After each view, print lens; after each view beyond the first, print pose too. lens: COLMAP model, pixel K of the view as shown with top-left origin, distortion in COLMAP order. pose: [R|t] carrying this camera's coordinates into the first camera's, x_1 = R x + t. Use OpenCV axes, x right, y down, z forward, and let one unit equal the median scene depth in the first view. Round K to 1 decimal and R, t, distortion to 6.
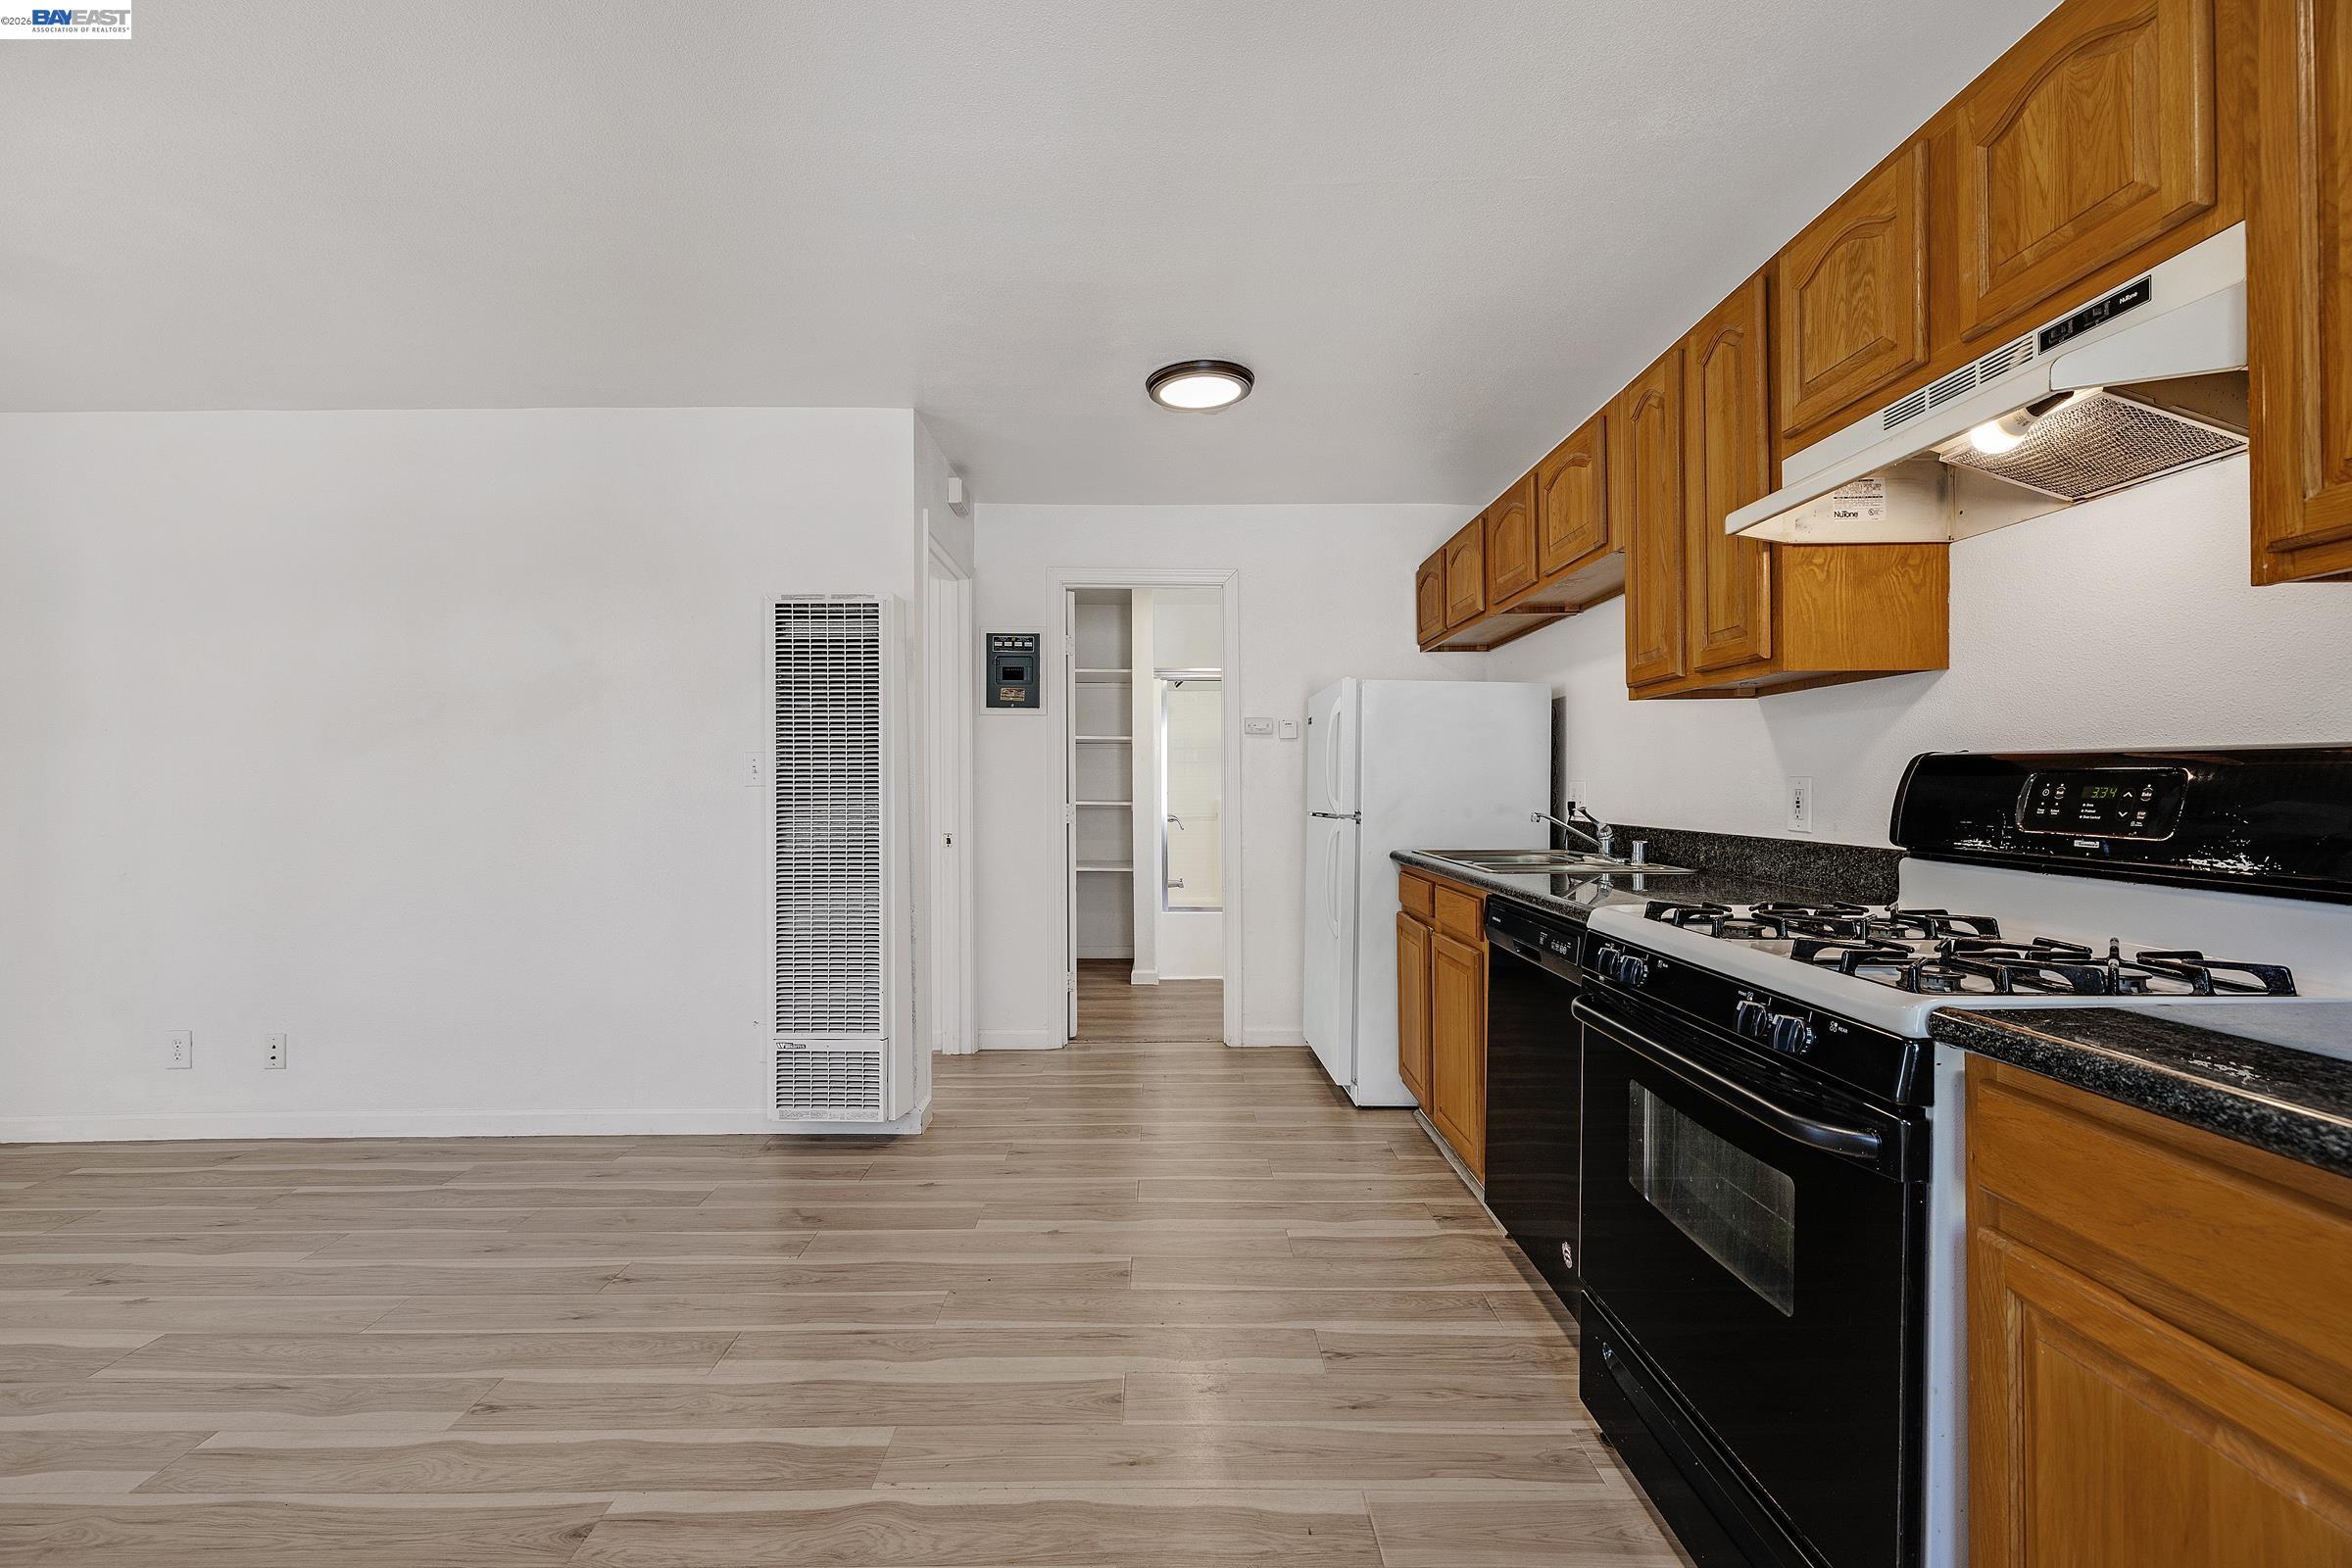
lens RADIAL K [[978.9, 0, 1169.7], [0, 978.9, 785.3], [0, 0, 1]] dist [-0.001925, 0.000235]
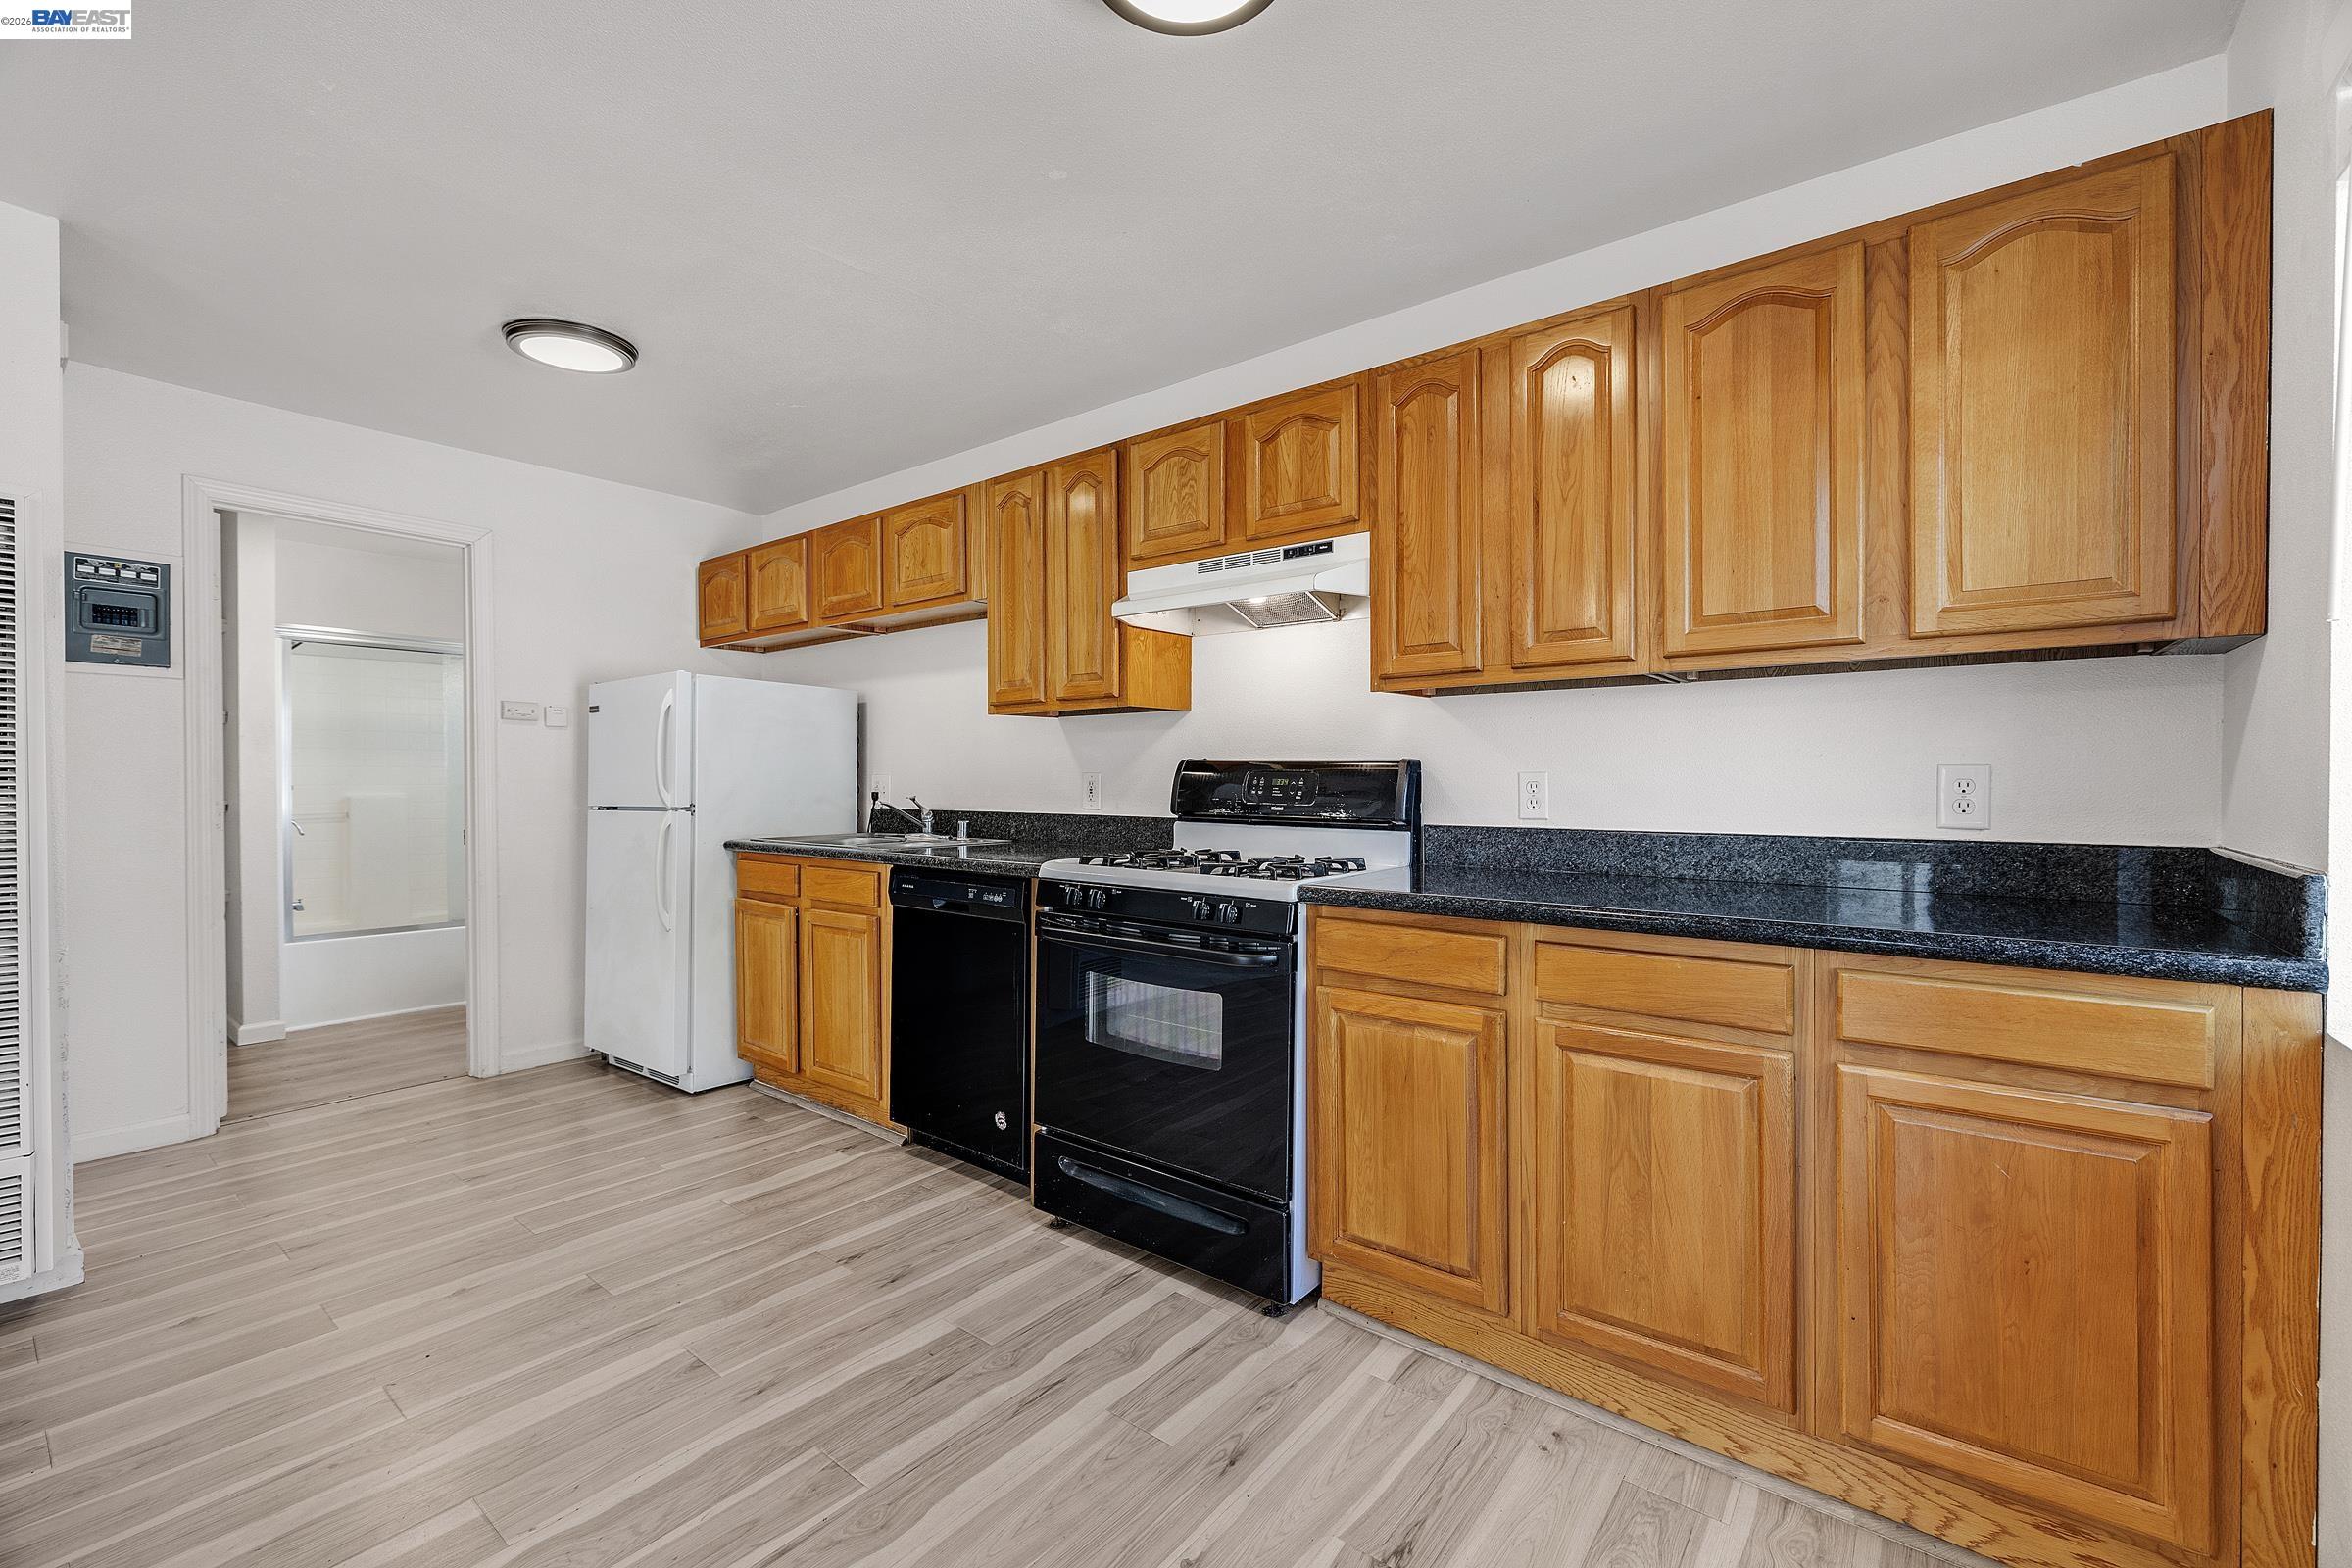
lens RADIAL K [[978.9, 0, 1169.7], [0, 978.9, 785.3], [0, 0, 1]] dist [-0.001925, 0.000235]
pose [[0.627037, -0.003391, 0.778982, -0.464914], [-0.001840, 0.999981, 0.005834, 0.001788], [-0.778988, -0.005092, 0.627019, -0.036983]]
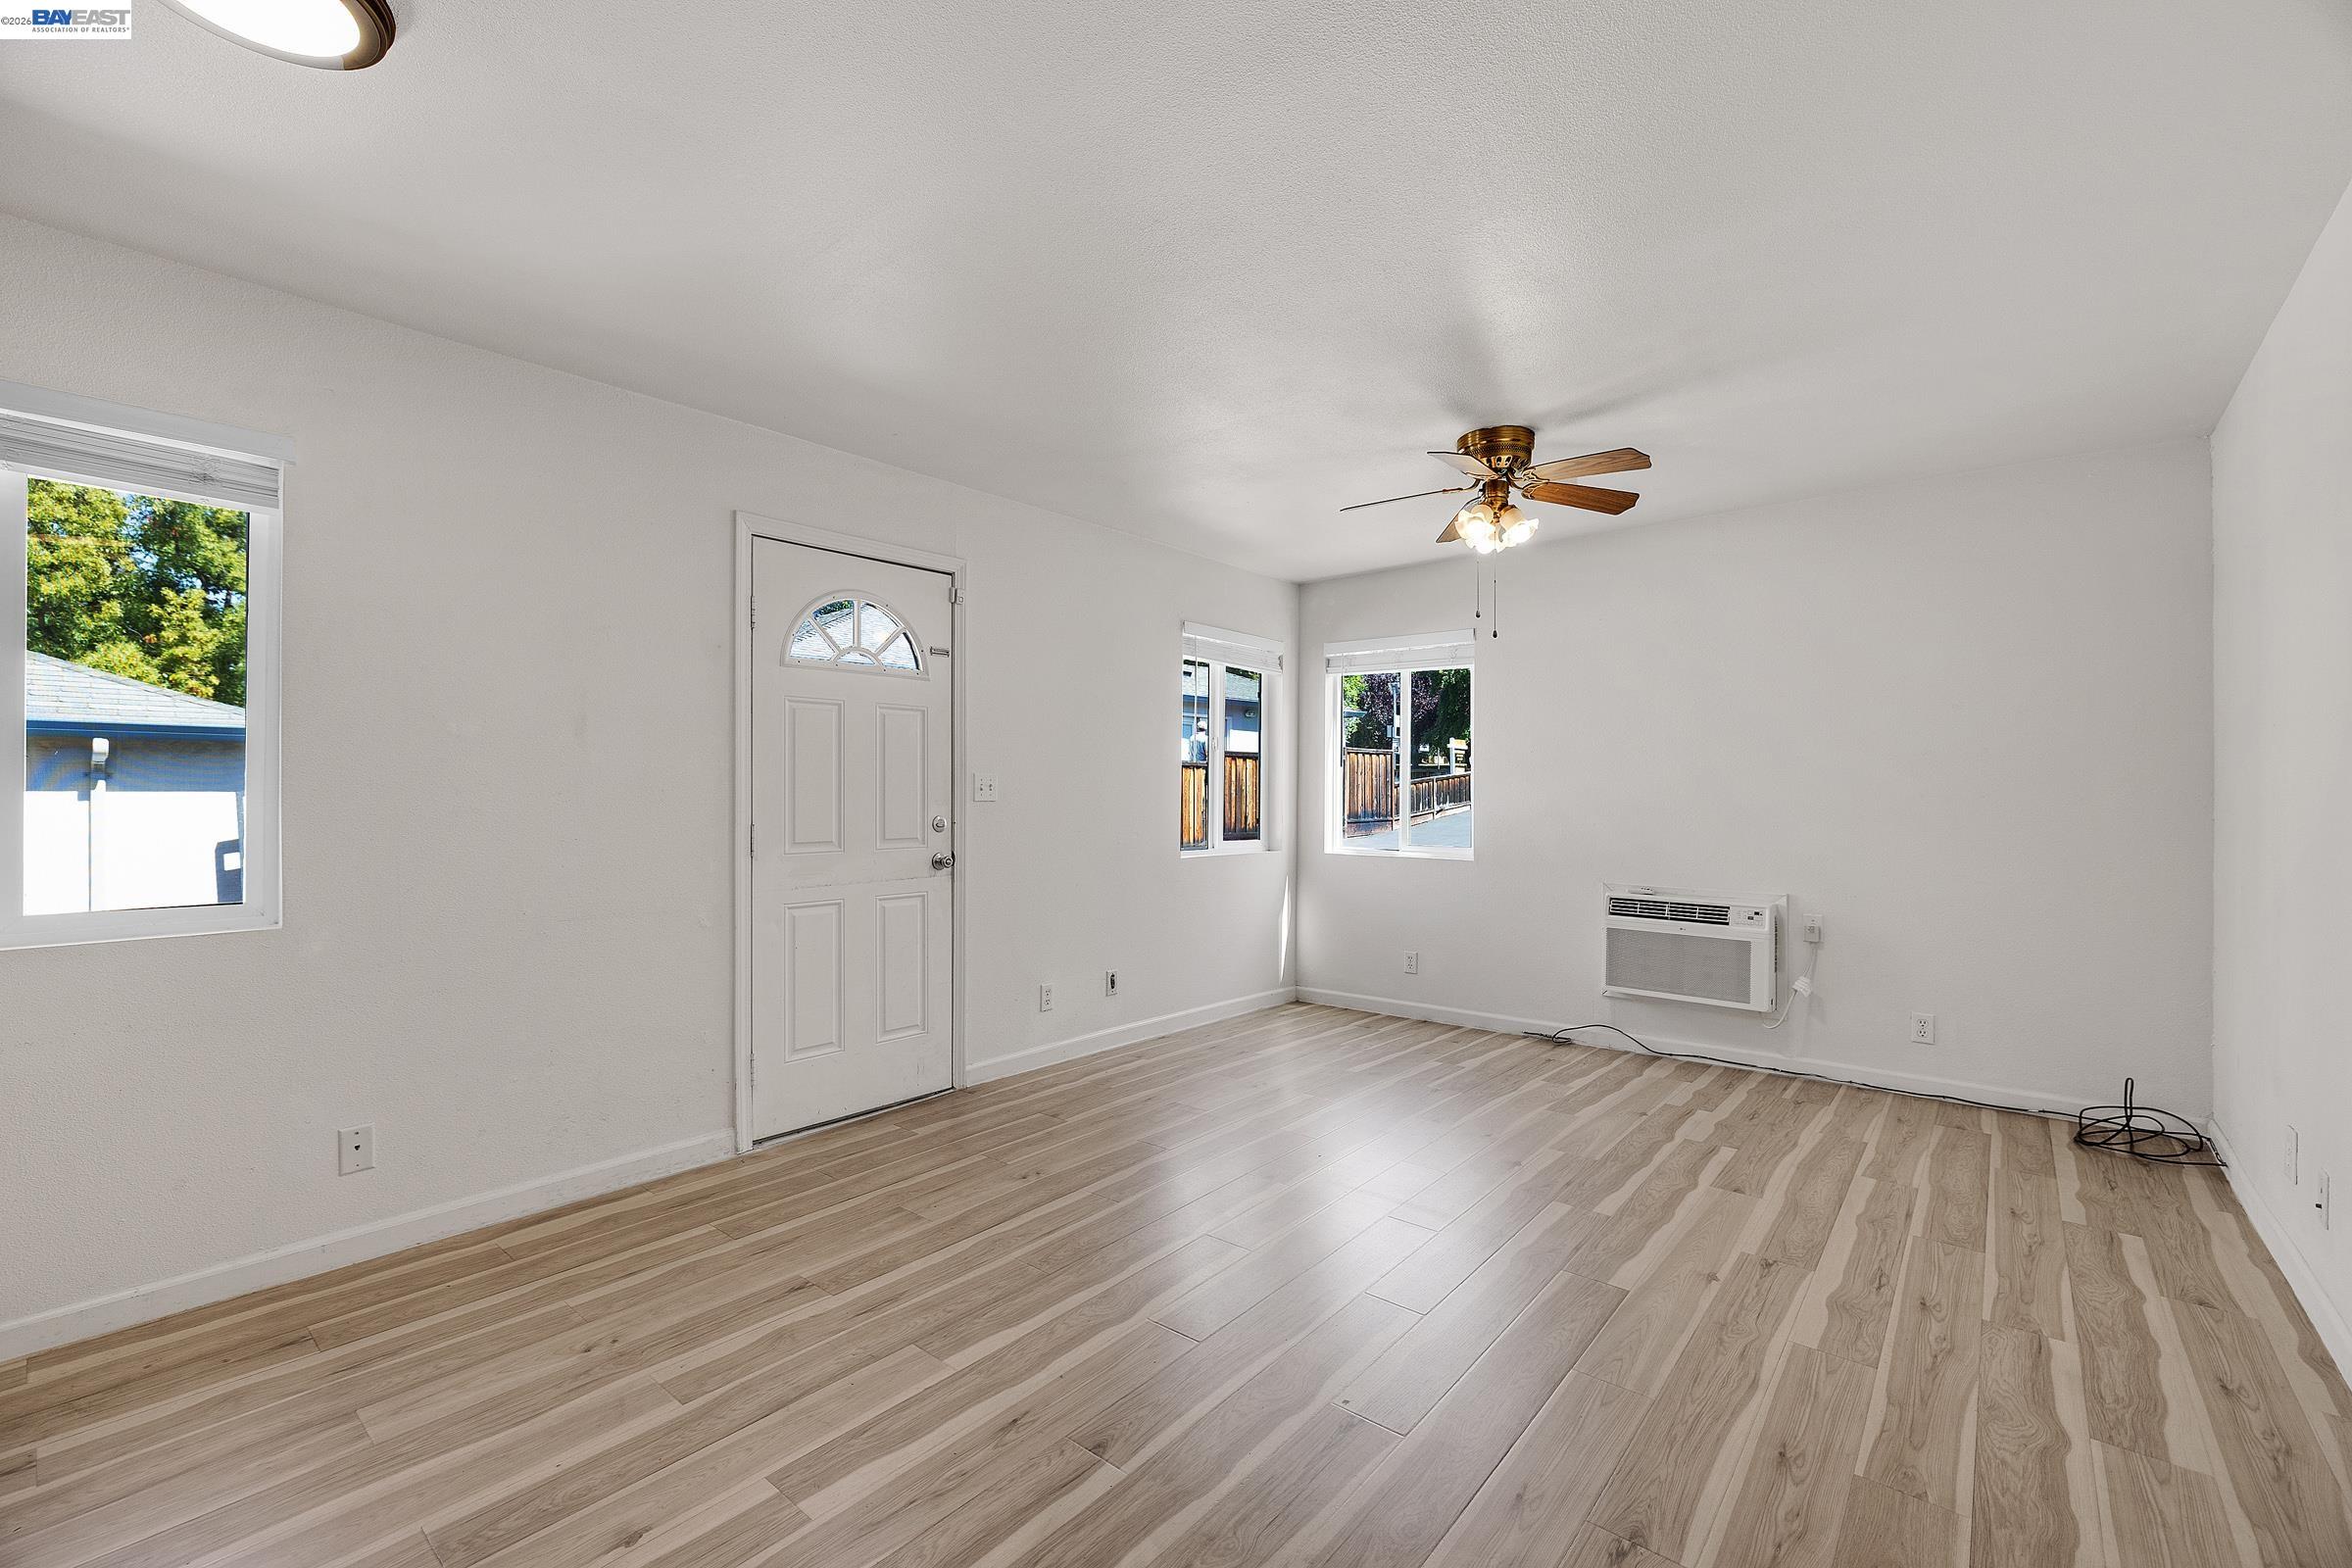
lens RADIAL K [[978.9, 0, 1169.7], [0, 978.9, 785.3], [0, 0, 1]] dist [-0.001925, 0.000235]
pose [[-0.655208, -0.003242, -0.755442, 0.150109], [0.002024, 0.999980, -0.006047, -0.007085], [0.755446, -0.005491, -0.655188, 1.273456]]
